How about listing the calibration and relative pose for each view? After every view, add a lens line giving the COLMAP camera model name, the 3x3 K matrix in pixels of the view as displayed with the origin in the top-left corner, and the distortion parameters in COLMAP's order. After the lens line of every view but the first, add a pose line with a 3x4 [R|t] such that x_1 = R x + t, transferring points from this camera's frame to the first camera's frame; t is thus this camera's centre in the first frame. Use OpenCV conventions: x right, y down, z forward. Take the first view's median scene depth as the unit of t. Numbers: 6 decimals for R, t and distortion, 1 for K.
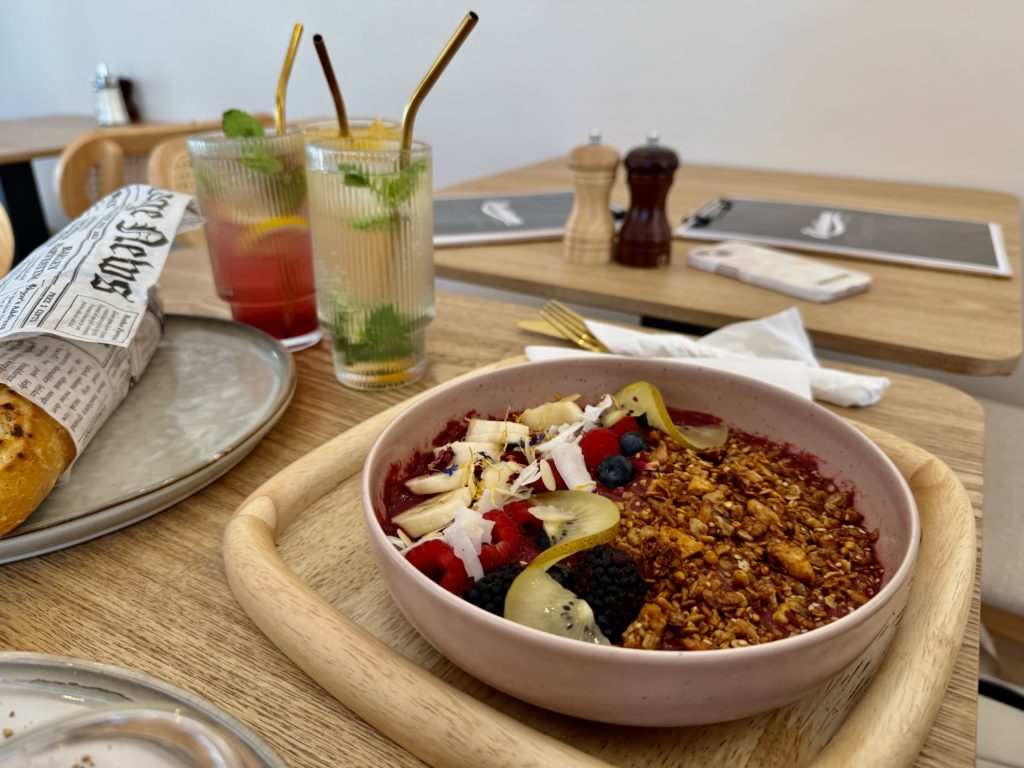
lens RADIAL K [[738.2, 0, 512.0], [0, 738.2, 384.0], [0, 0, 1]] dist [0.078374, -0.147844]
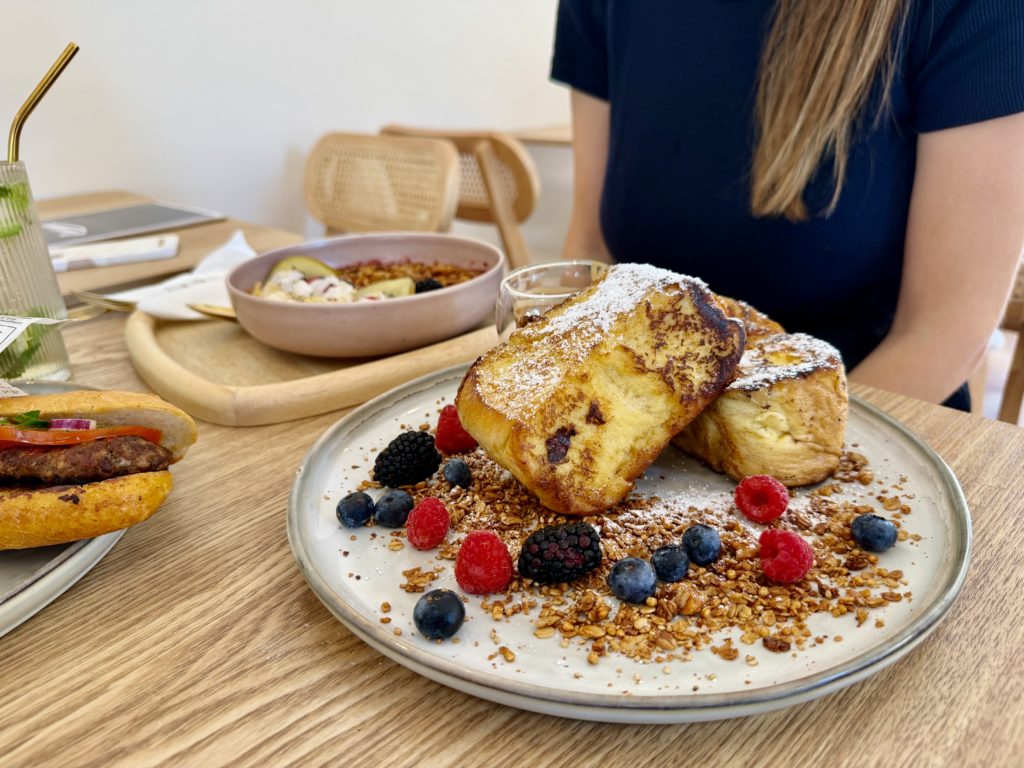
lens RADIAL K [[709.9, 0, 512.0], [0, 709.9, 384.0], [0, 0, 1]] dist [0.006495, -0.073650]
pose [[0.253501, -0.413093, 0.874695, -0.876275], [0.446534, 0.852099, 0.273009, 0.022527], [-0.858105, 0.321373, 0.400468, 0.015351]]
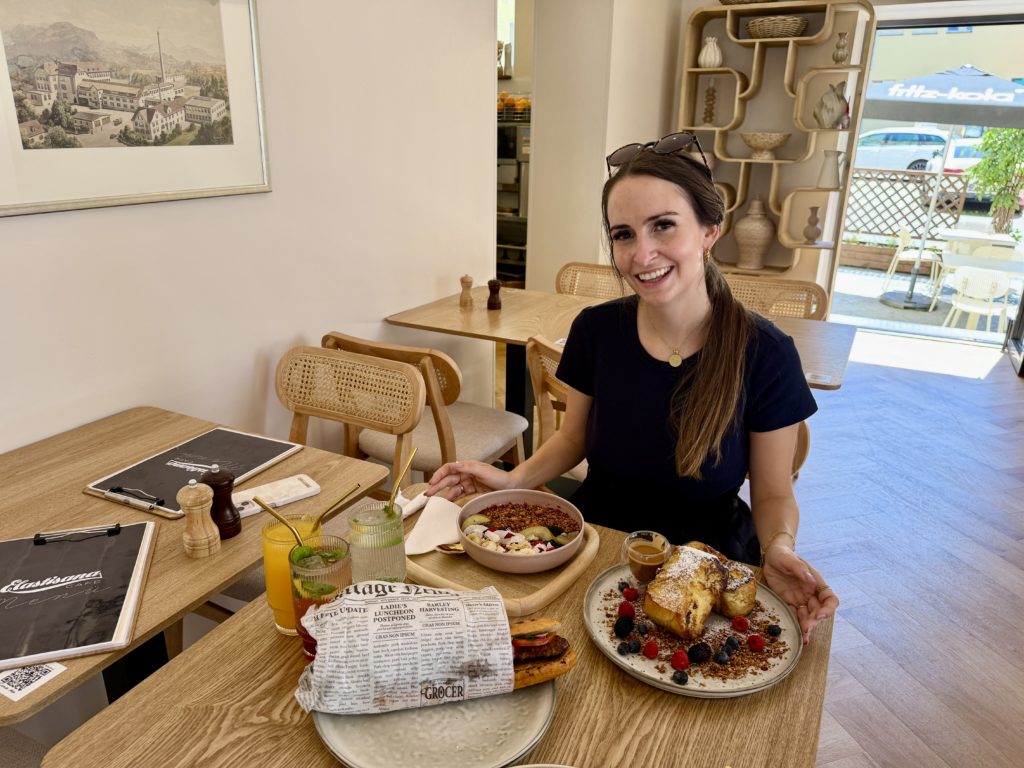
lens RADIAL K [[709.5, 0, 512.0], [0, 709.5, 384.0], [0, 0, 1]] dist [0.000059, -0.000752]
pose [[-0.067826, -0.331877, 0.940881, -1.861471], [0.408920, 0.850955, 0.329635, -1.049009], [-0.910046, 0.407103, 0.077994, 0.250597]]
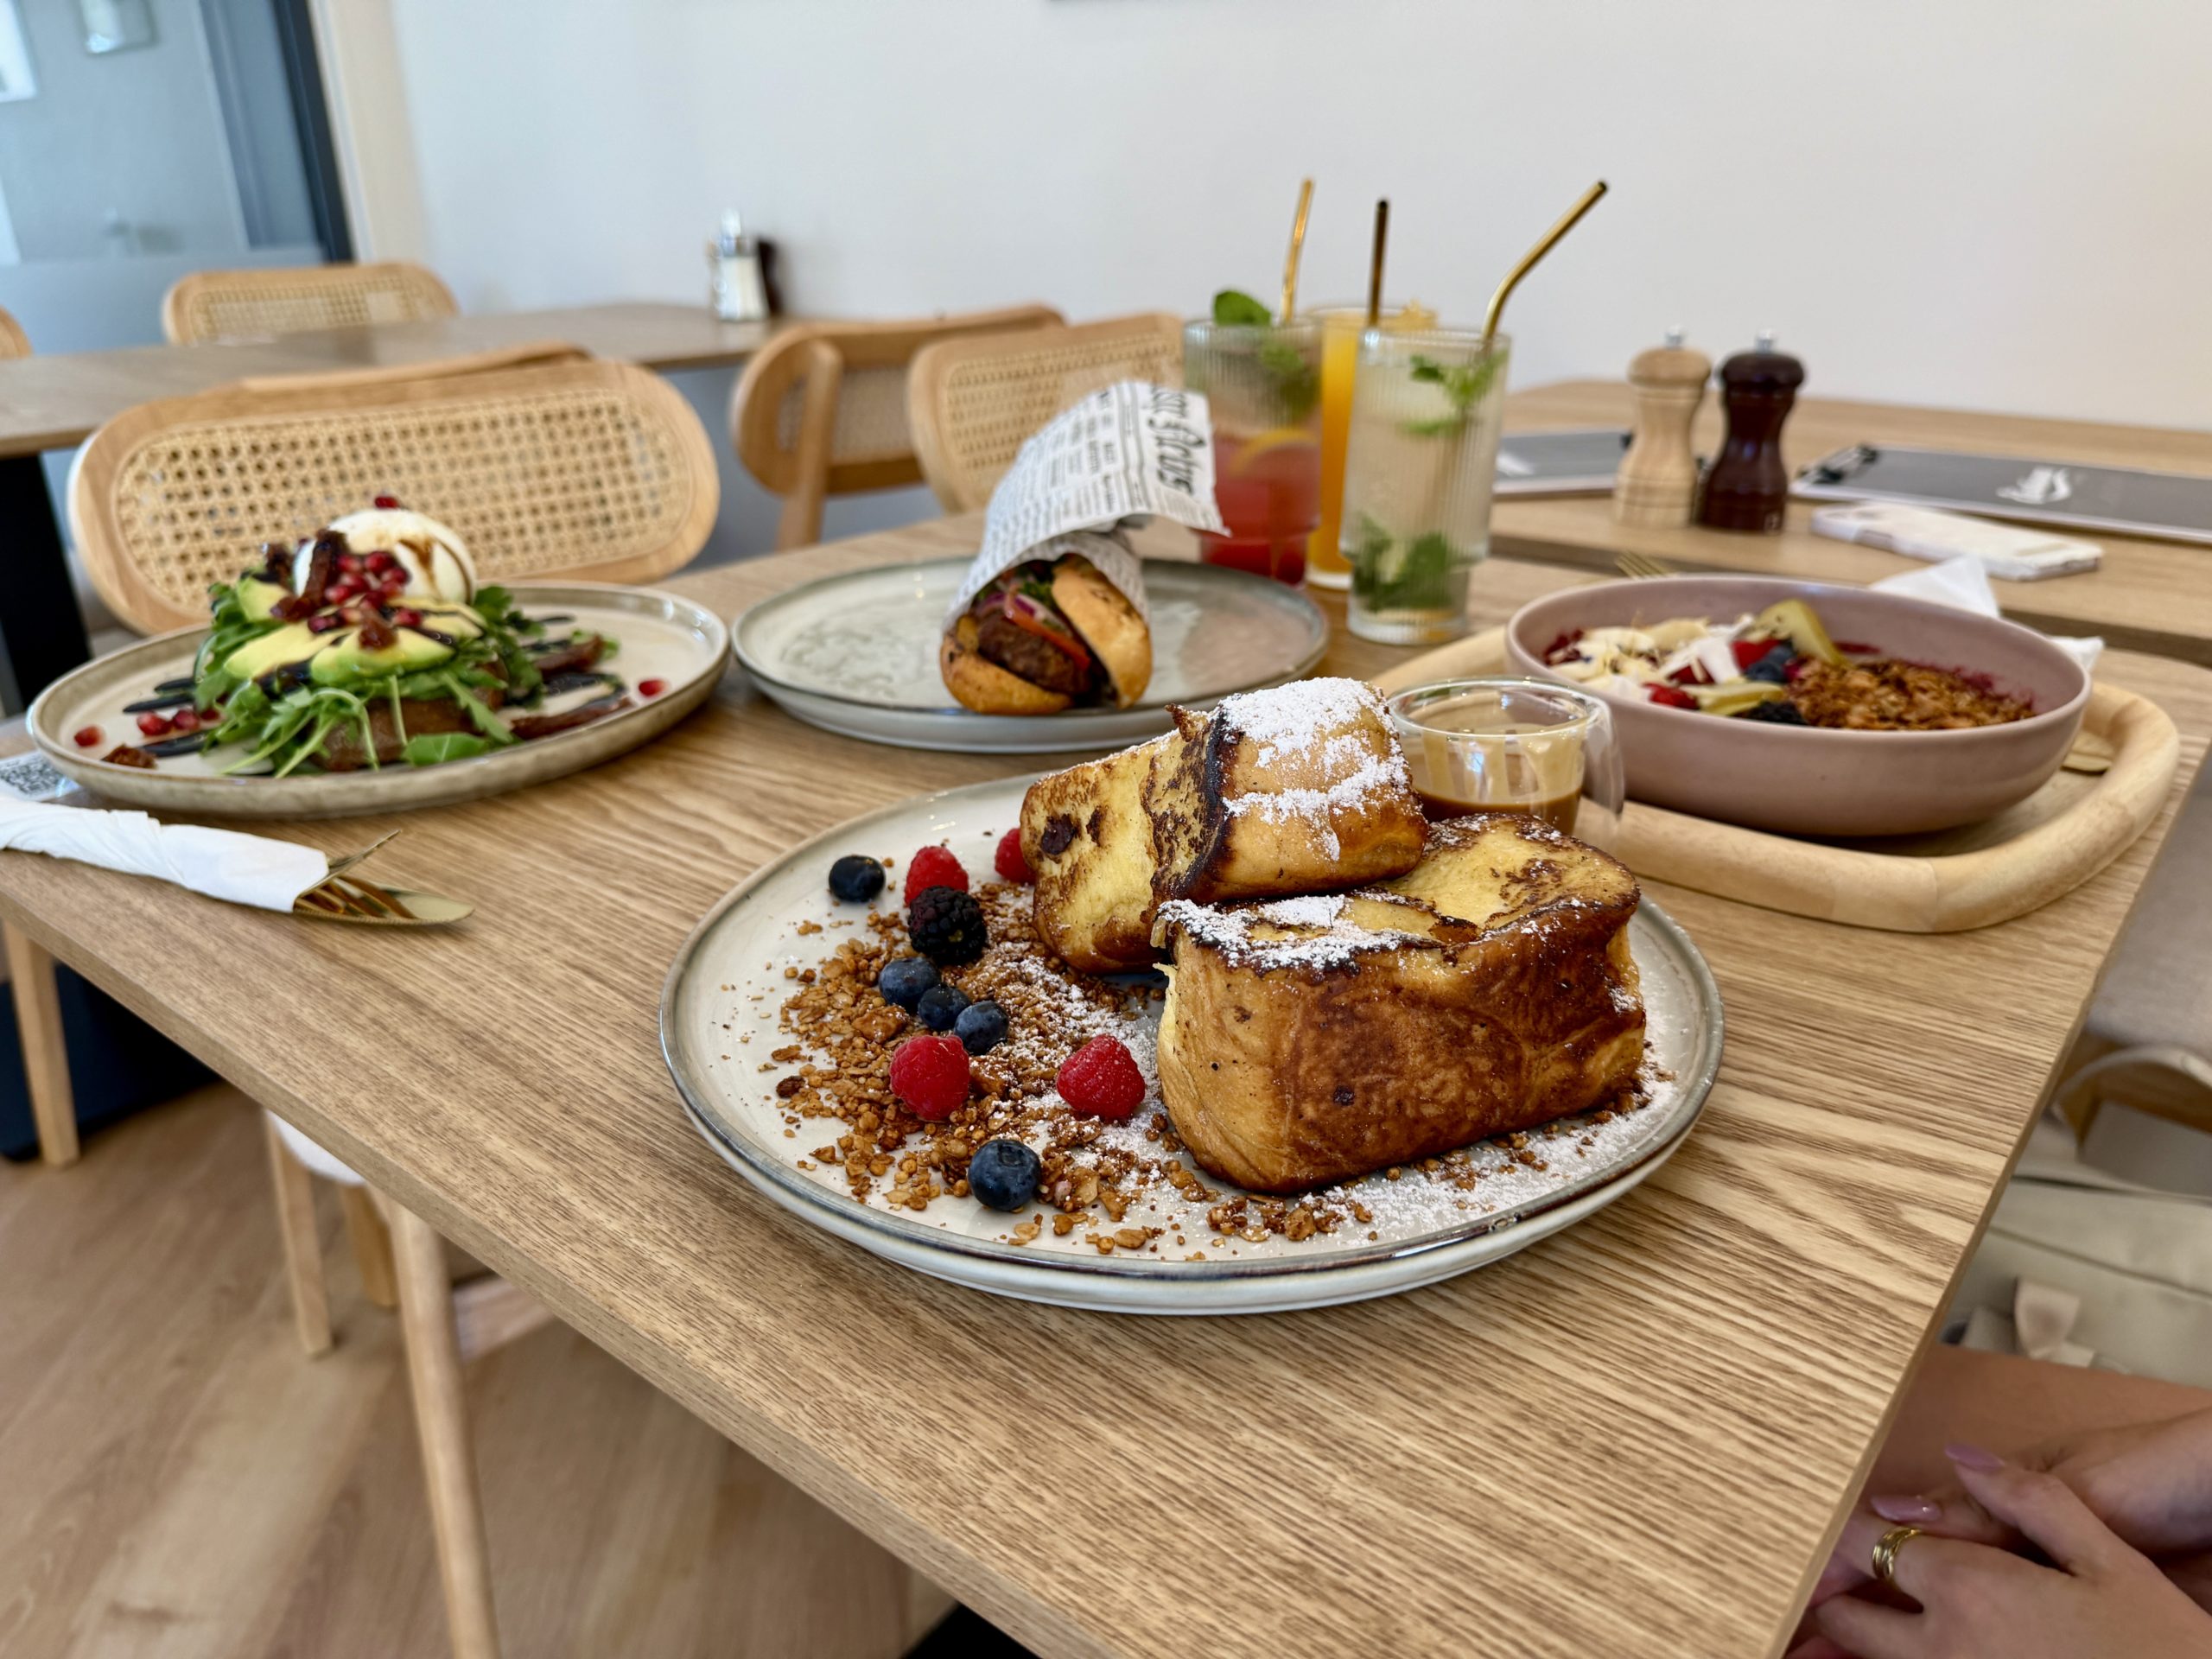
lens RADIAL K [[1607.8, 0, 1129.4], [0, 1607.8, 829.0], [0, 0, 1]] dist [0.004098, -0.000971]
pose [[0.990552, 0.051041, -0.127283, -0.235715], [-0.055748, 0.997876, -0.033693, 0.261038], [0.125293, 0.040470, 0.991294, -0.672310]]
